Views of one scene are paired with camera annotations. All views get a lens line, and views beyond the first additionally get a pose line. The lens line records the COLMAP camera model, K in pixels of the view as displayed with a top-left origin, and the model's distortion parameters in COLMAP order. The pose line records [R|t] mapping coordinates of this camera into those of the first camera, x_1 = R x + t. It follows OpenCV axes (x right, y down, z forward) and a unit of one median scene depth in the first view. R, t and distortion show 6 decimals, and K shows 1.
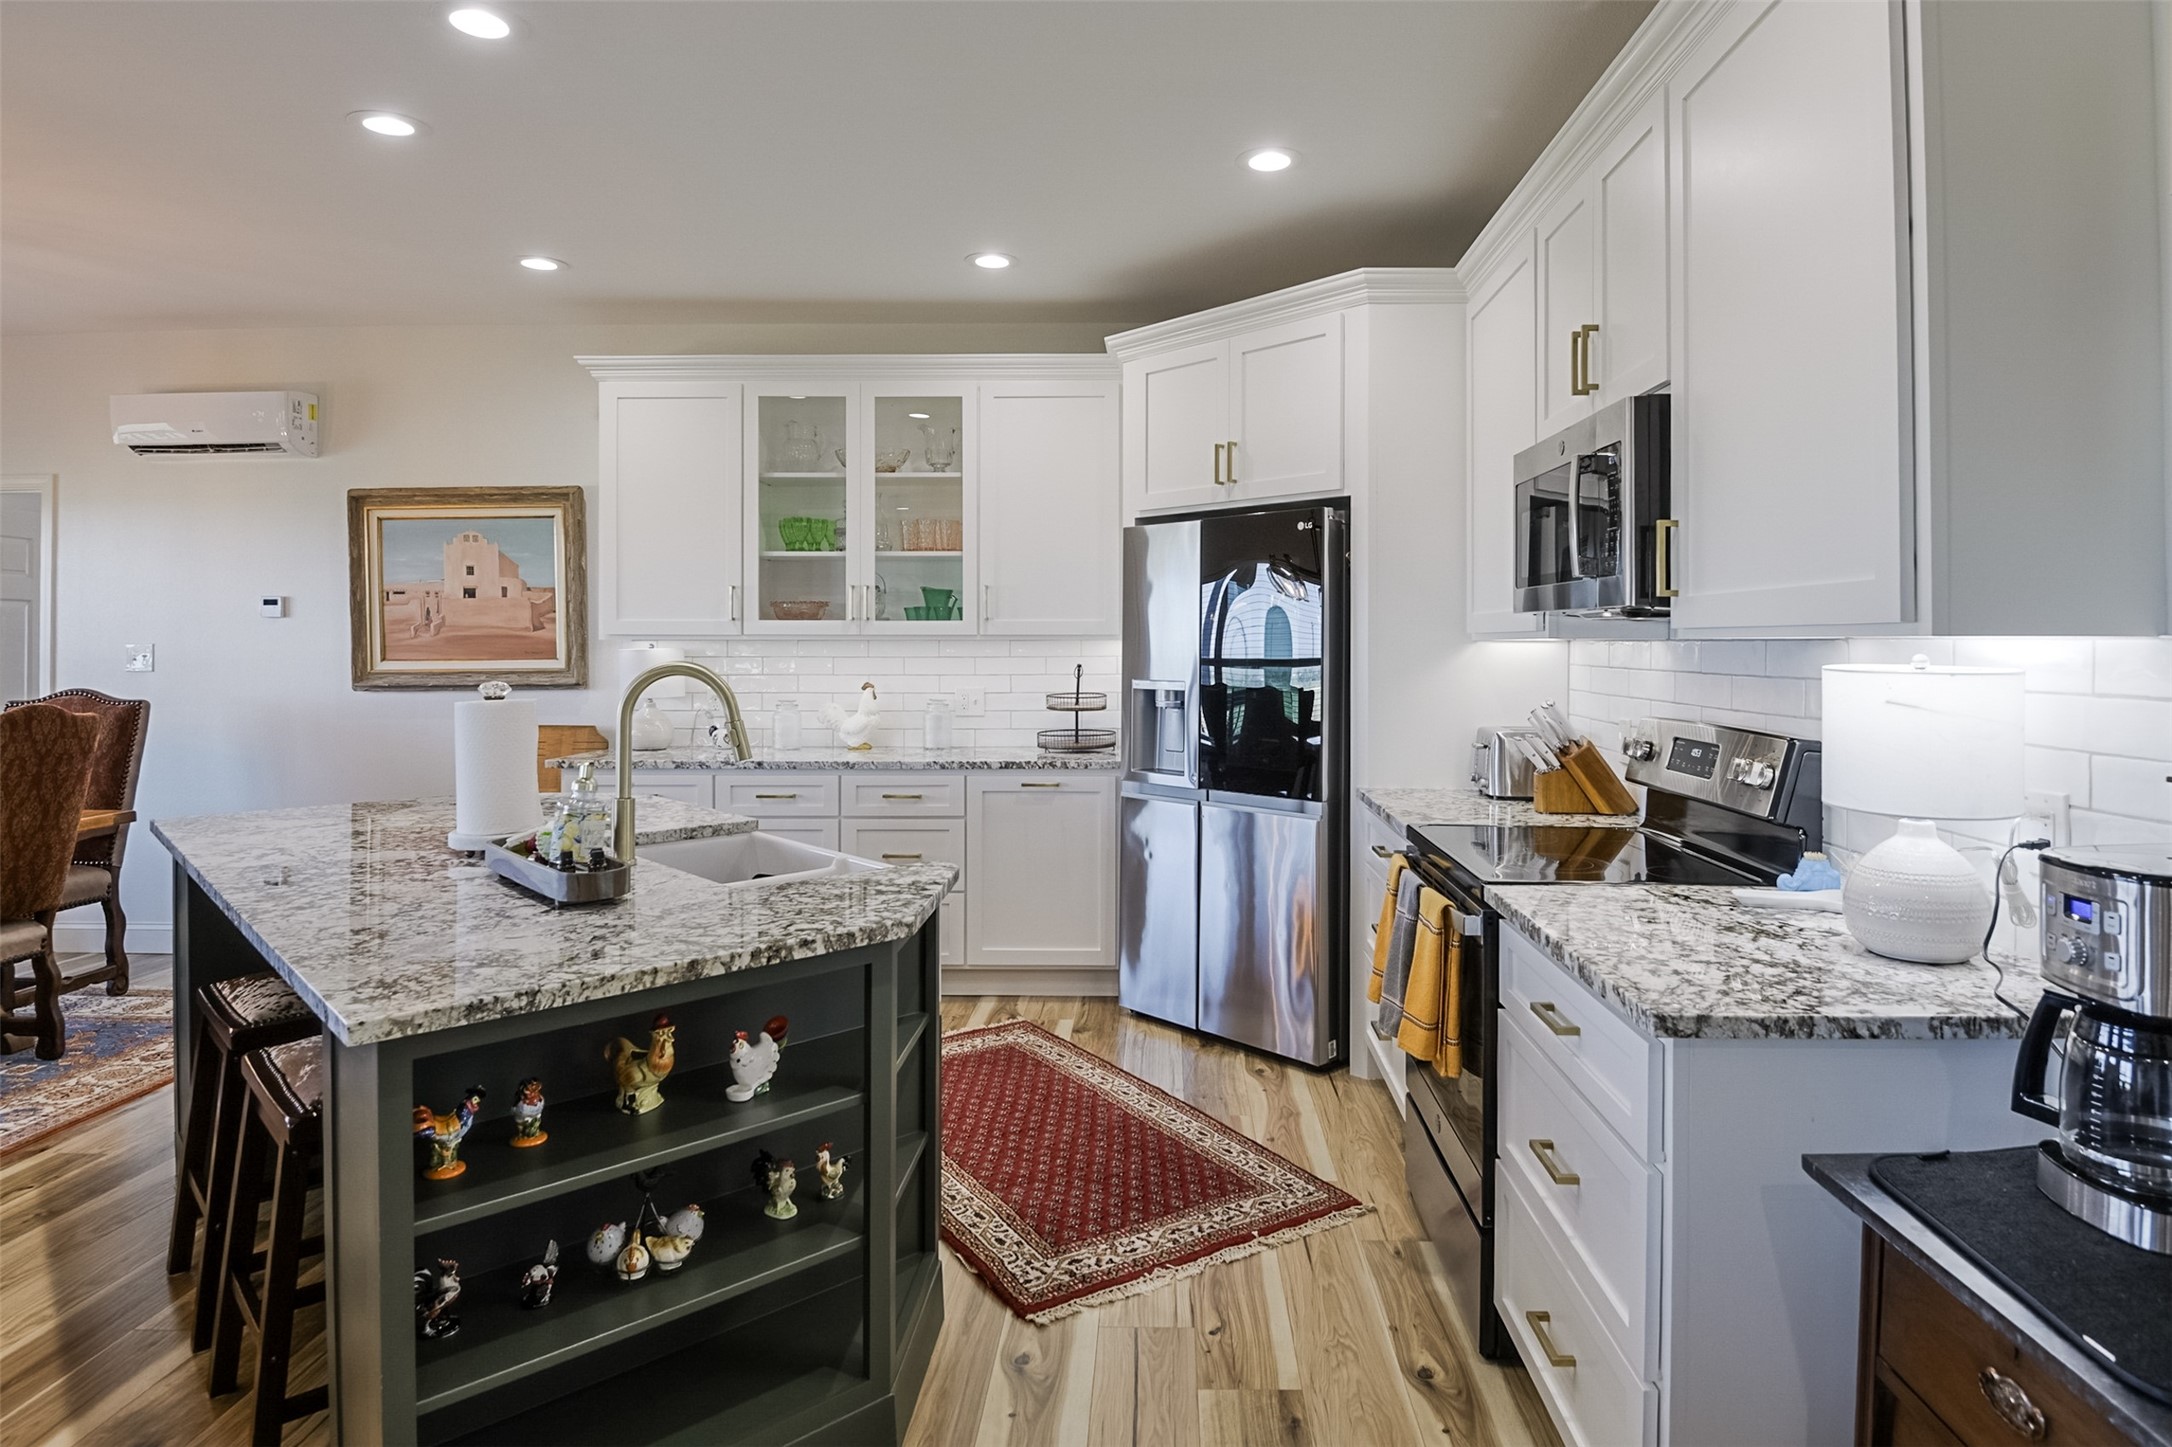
lens RADIAL K [[1236.8, 0, 1125.8], [0, 1236.8, 641.0], [0, 0, 1]] dist [0.001844, -0.044779]
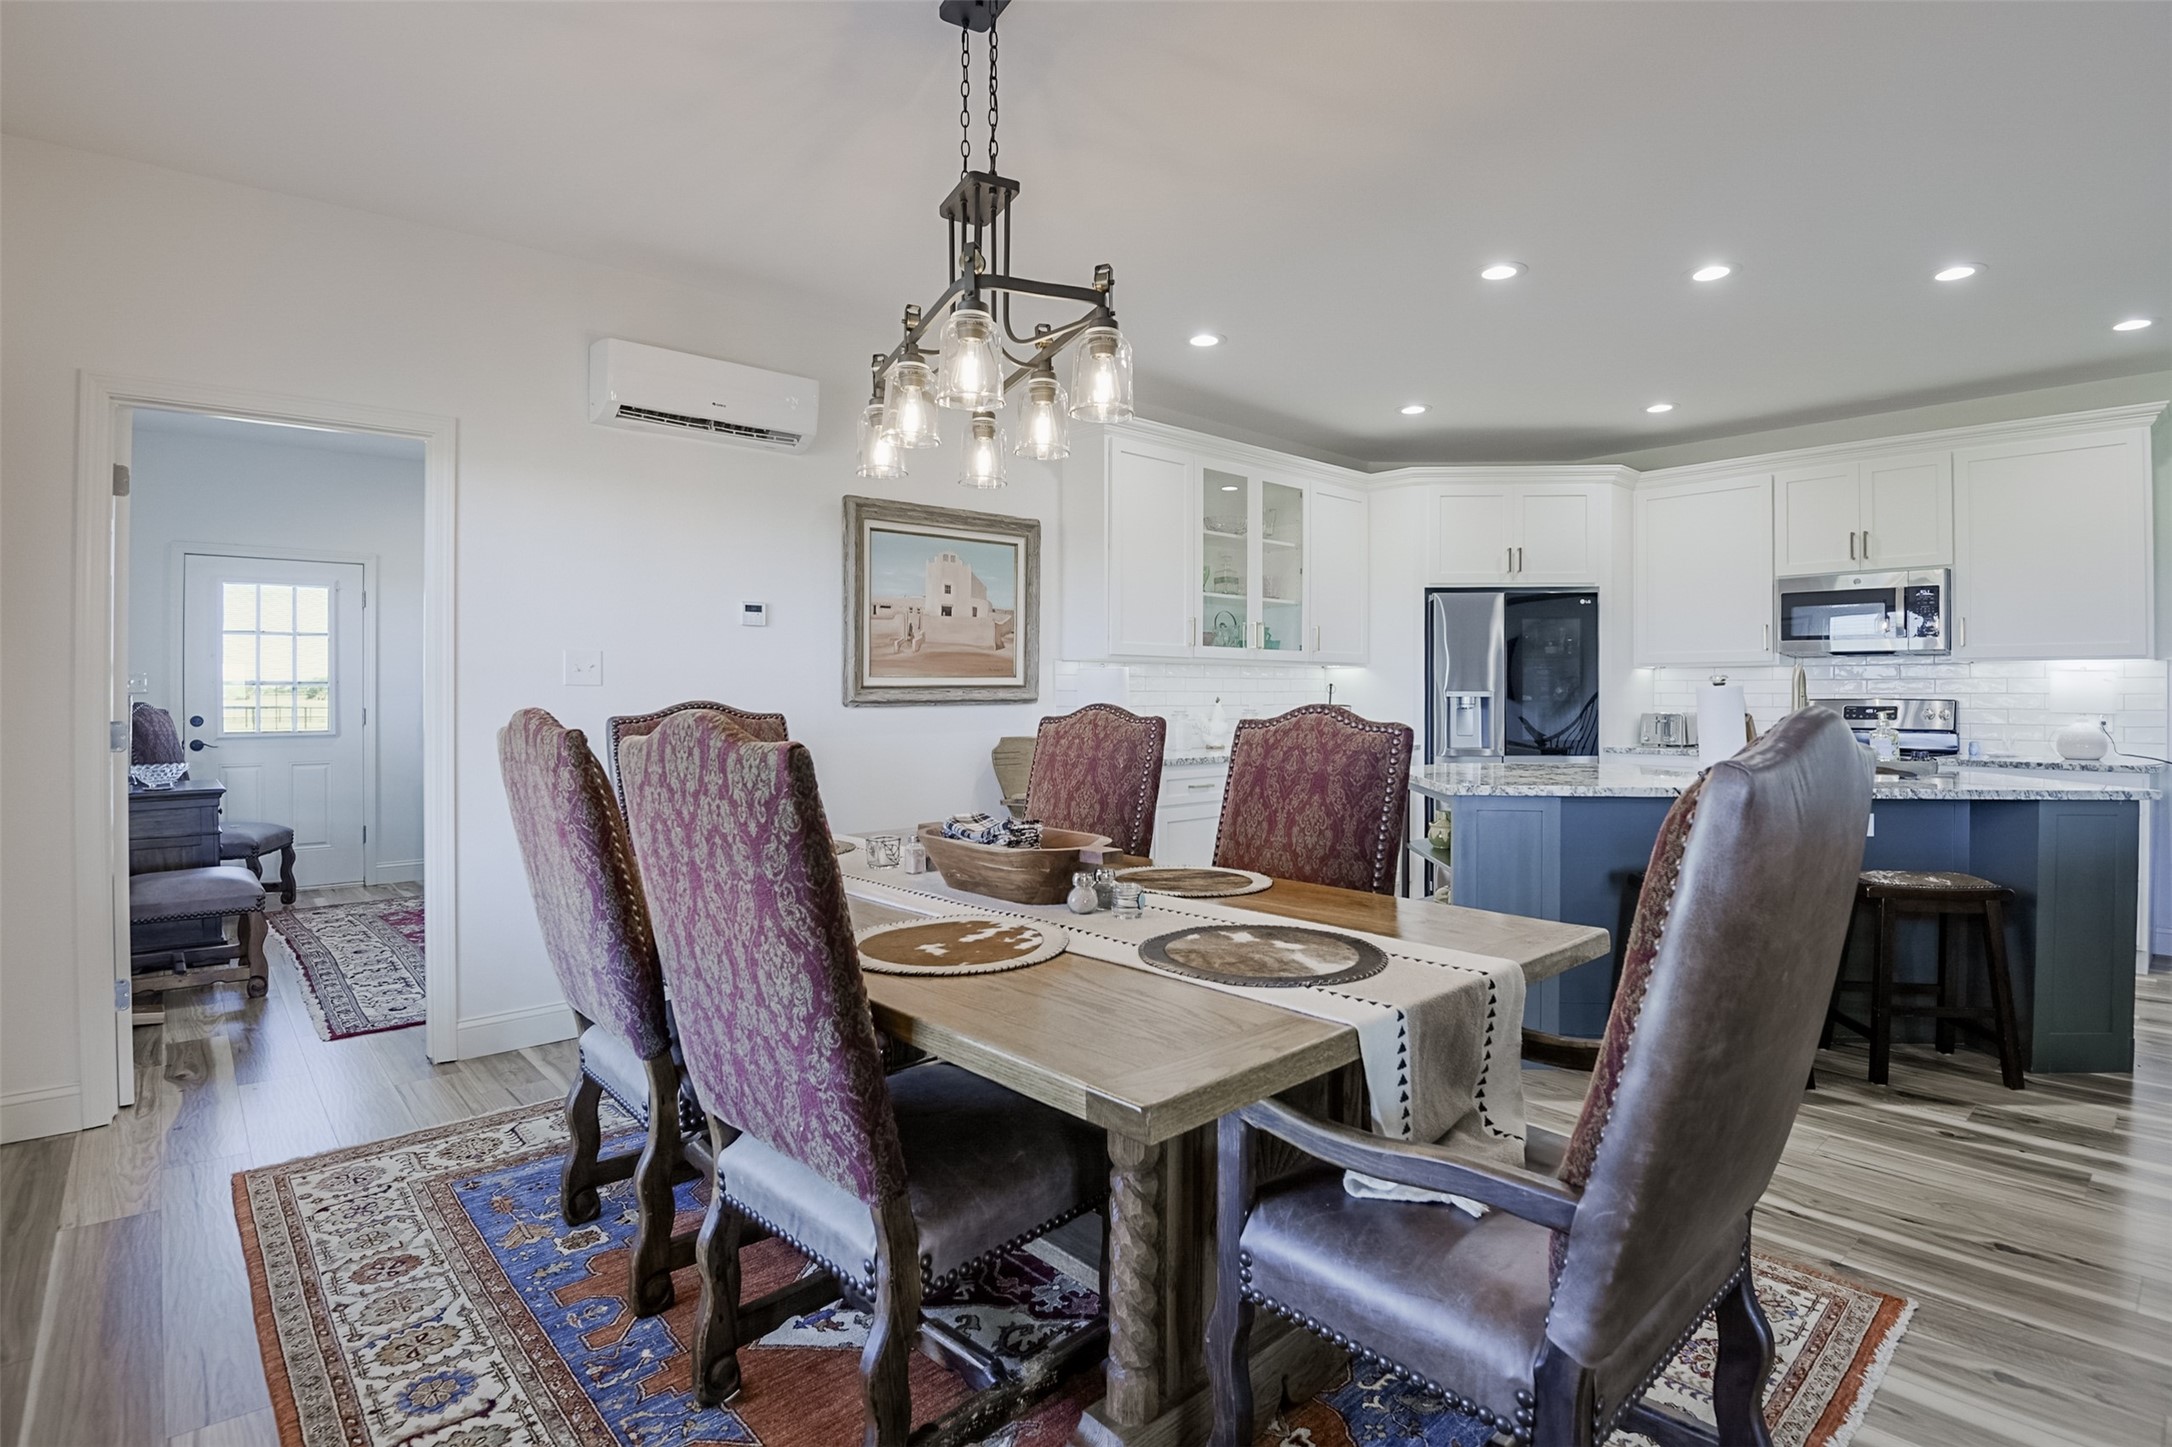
lens RADIAL K [[1099.7, 0, 1095.0], [0, 1099.7, 705.4], [0, 0, 1]] dist [-0.001592, -0.022446]
pose [[0.726528, -0.005723, 0.687113, -1.116603], [-0.001586, 0.999949, 0.010007, 0.031567], [-0.687135, -0.008360, 0.726482, 0.257780]]
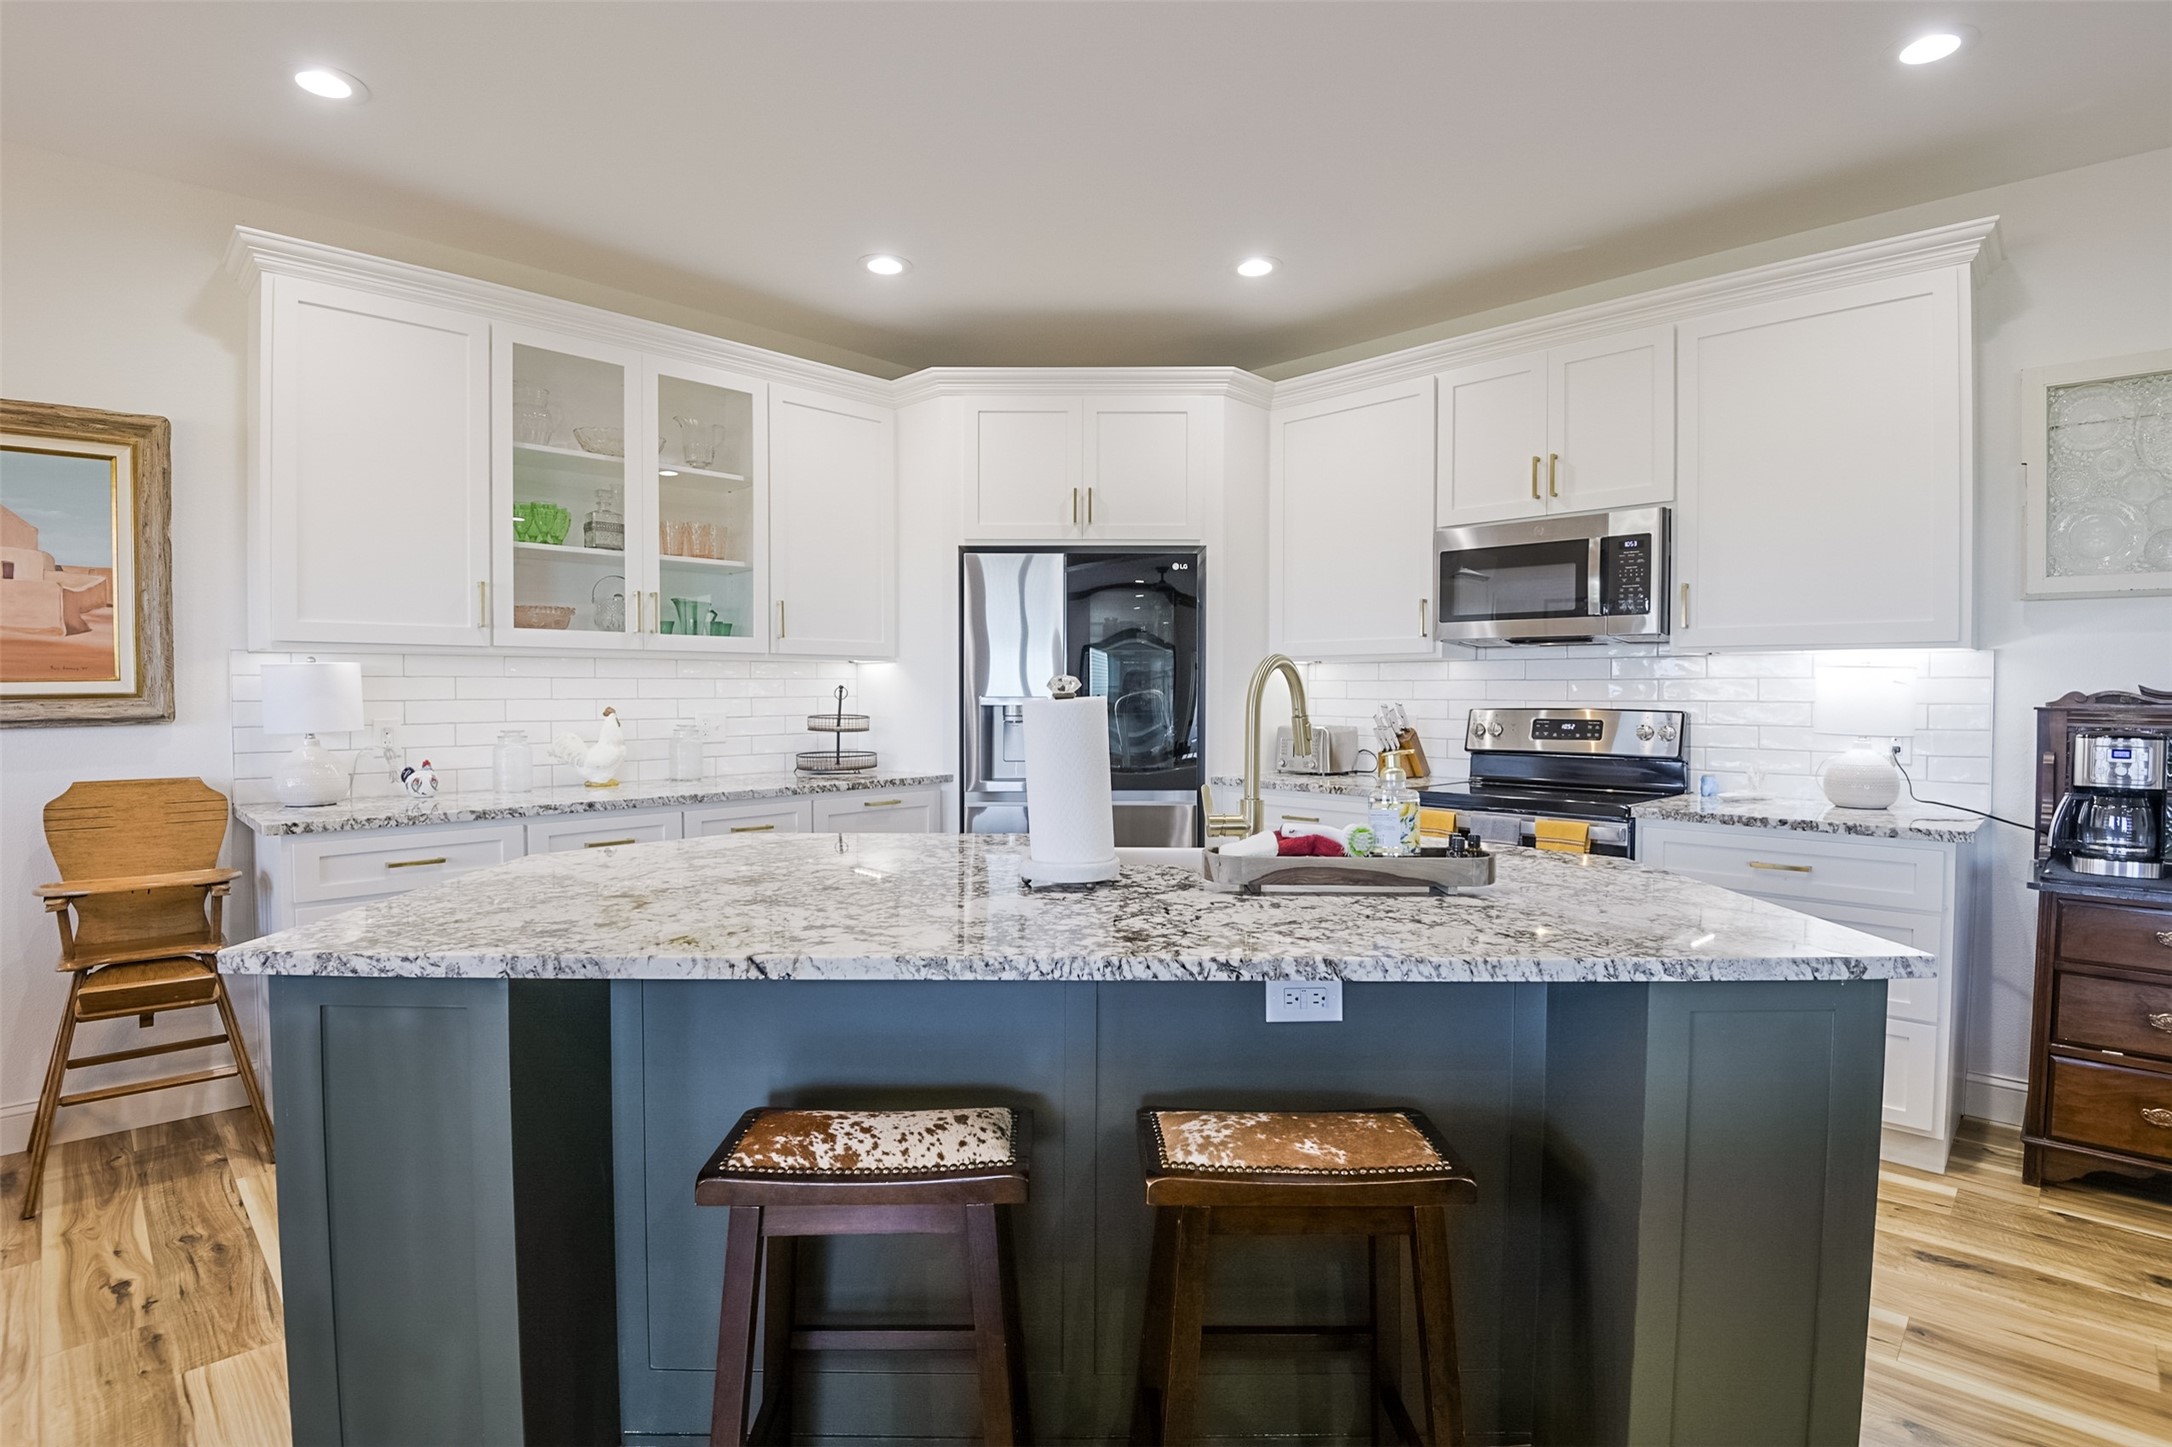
lens RADIAL K [[1068.3, 0, 1086.0], [0, 1068.3, 723.5], [0, 0, 1]] dist [-0.002495, -0.025662]
pose [[0.688822, -0.023791, 0.724540, -0.528315], [-0.000160, 0.999456, 0.032970, 0.020753], [-0.724930, -0.022826, 0.688444, 0.259641]]
